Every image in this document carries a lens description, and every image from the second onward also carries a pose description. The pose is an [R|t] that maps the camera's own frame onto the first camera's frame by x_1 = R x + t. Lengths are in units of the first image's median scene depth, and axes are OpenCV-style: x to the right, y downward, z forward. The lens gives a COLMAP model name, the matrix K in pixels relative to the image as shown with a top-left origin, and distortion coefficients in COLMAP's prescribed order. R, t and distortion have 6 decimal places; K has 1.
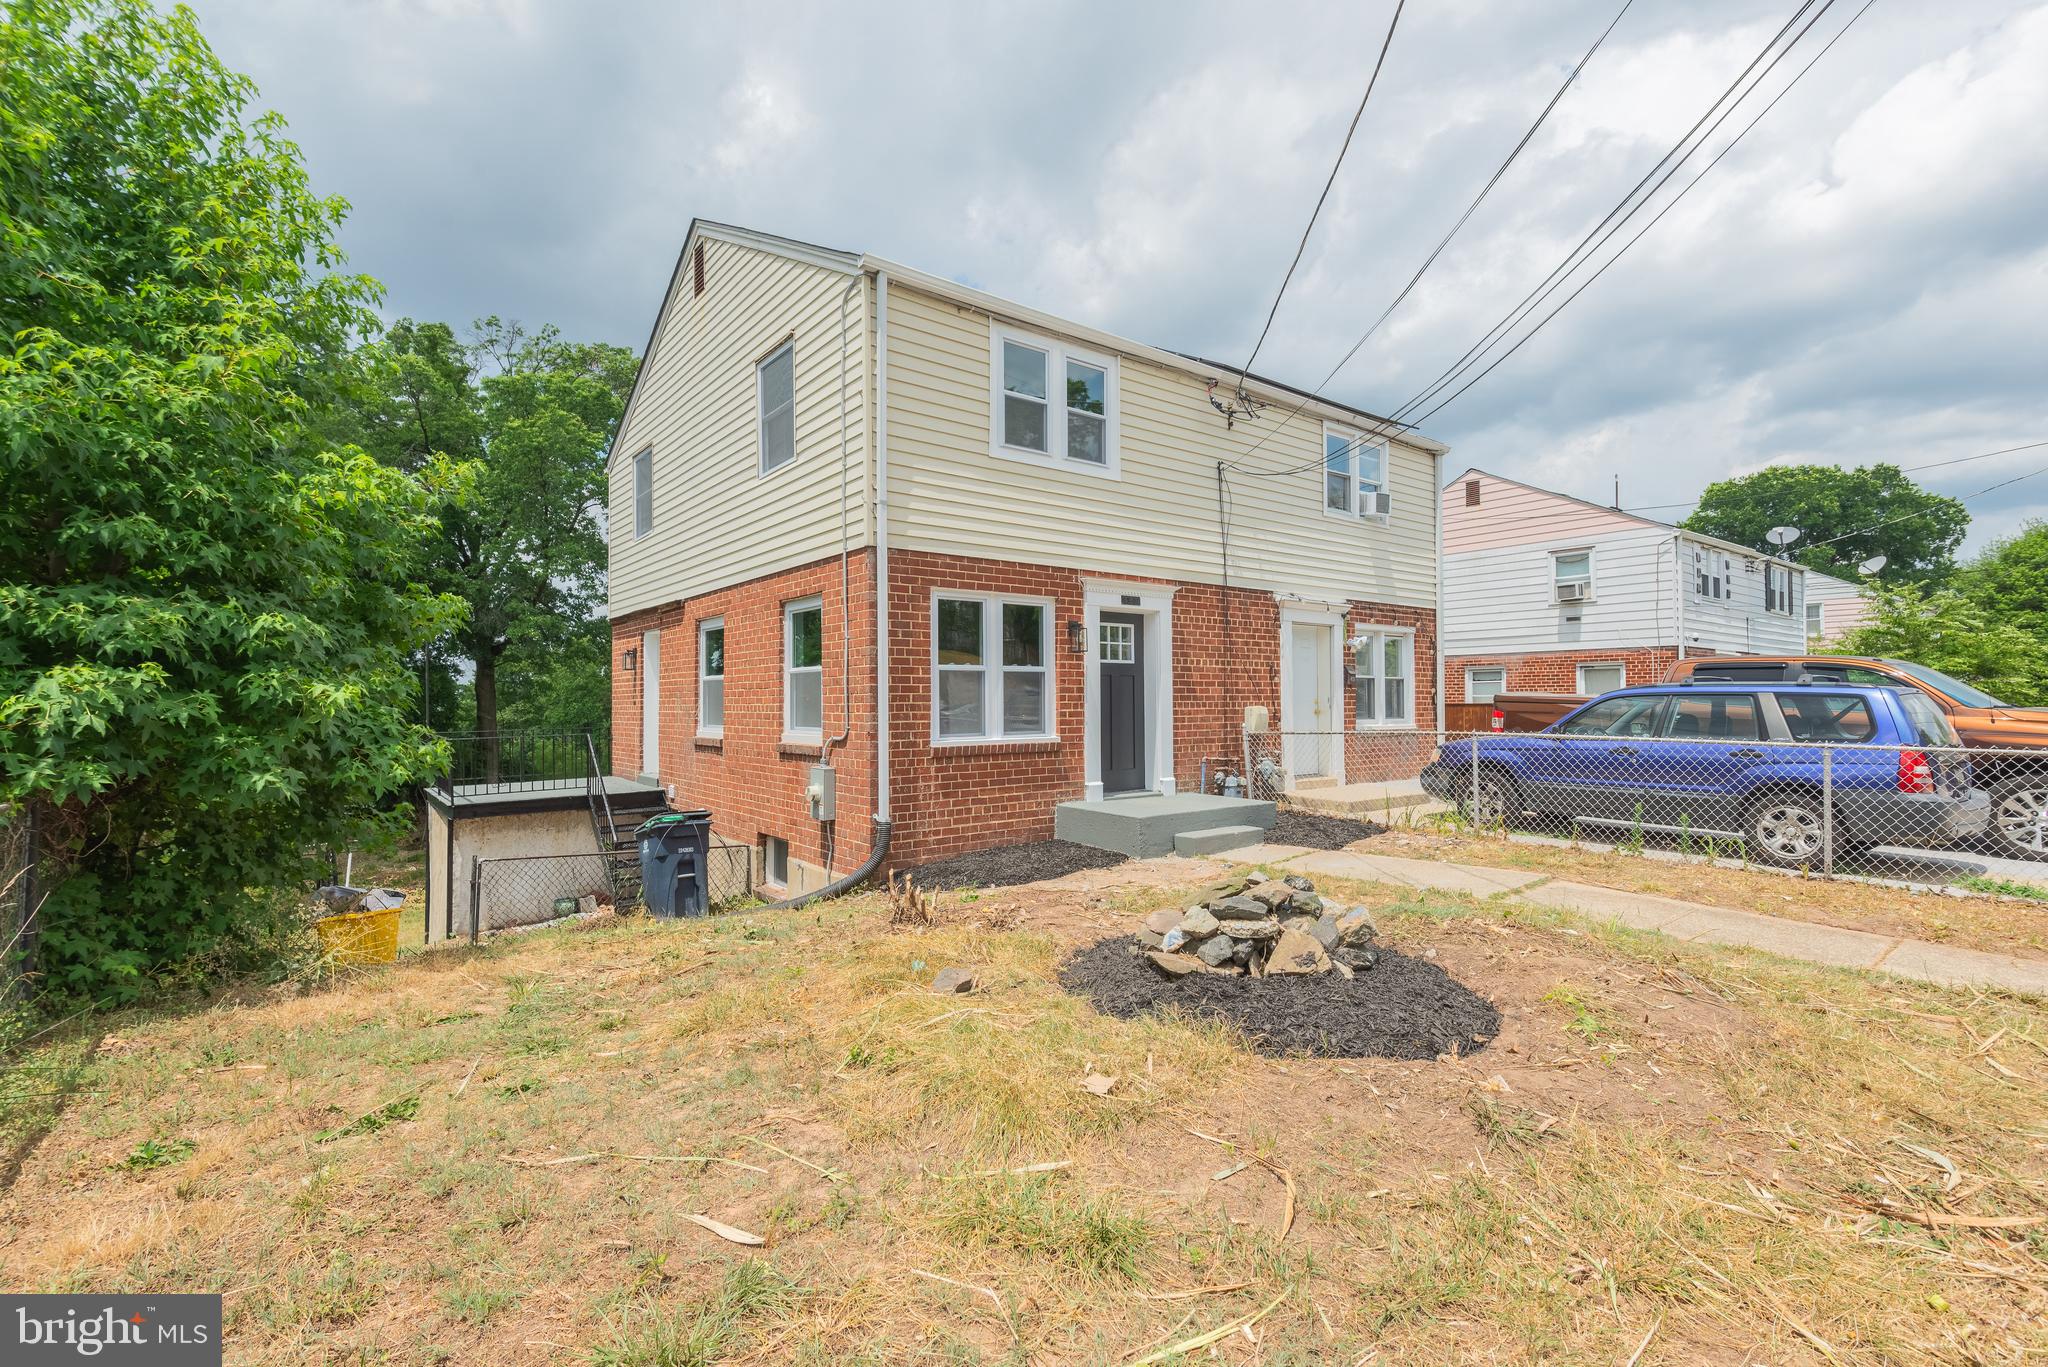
lens RADIAL K [[931.1, 0, 1021.7], [0, 931.1, 688.1], [0, 0, 1]] dist [0.043597, -0.025638]
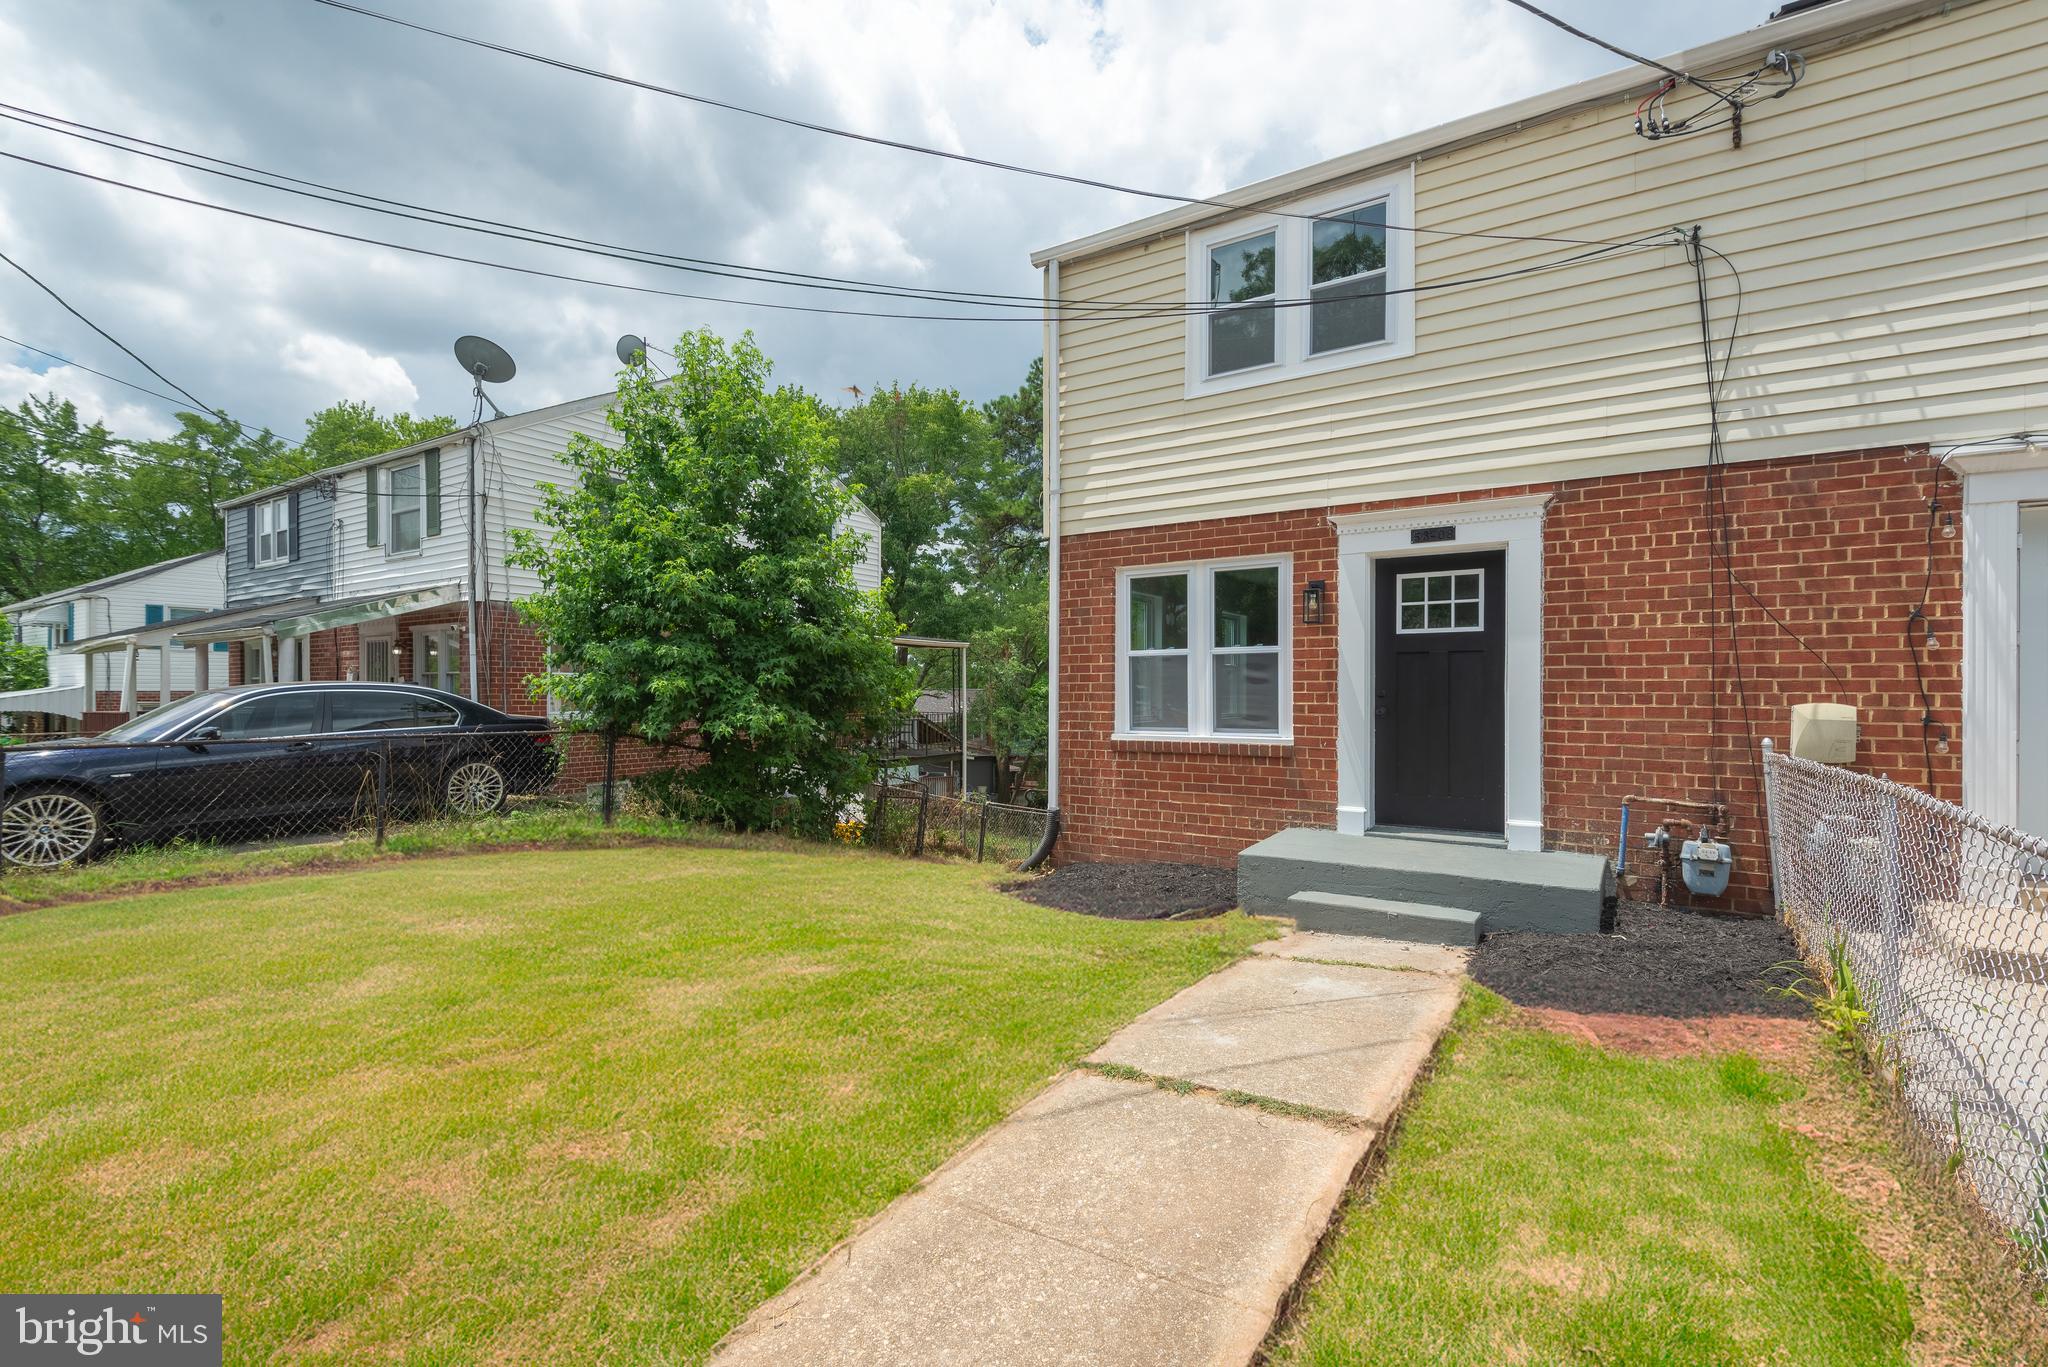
lens RADIAL K [[931.1, 0, 1021.7], [0, 931.1, 688.1], [0, 0, 1]] dist [0.043597, -0.025638]
pose [[0.317759, 0.006629, -0.948148, 0.706146], [0.017238, 0.999770, 0.012767, -0.001779], [0.948015, -0.020401, 0.317571, 0.575340]]
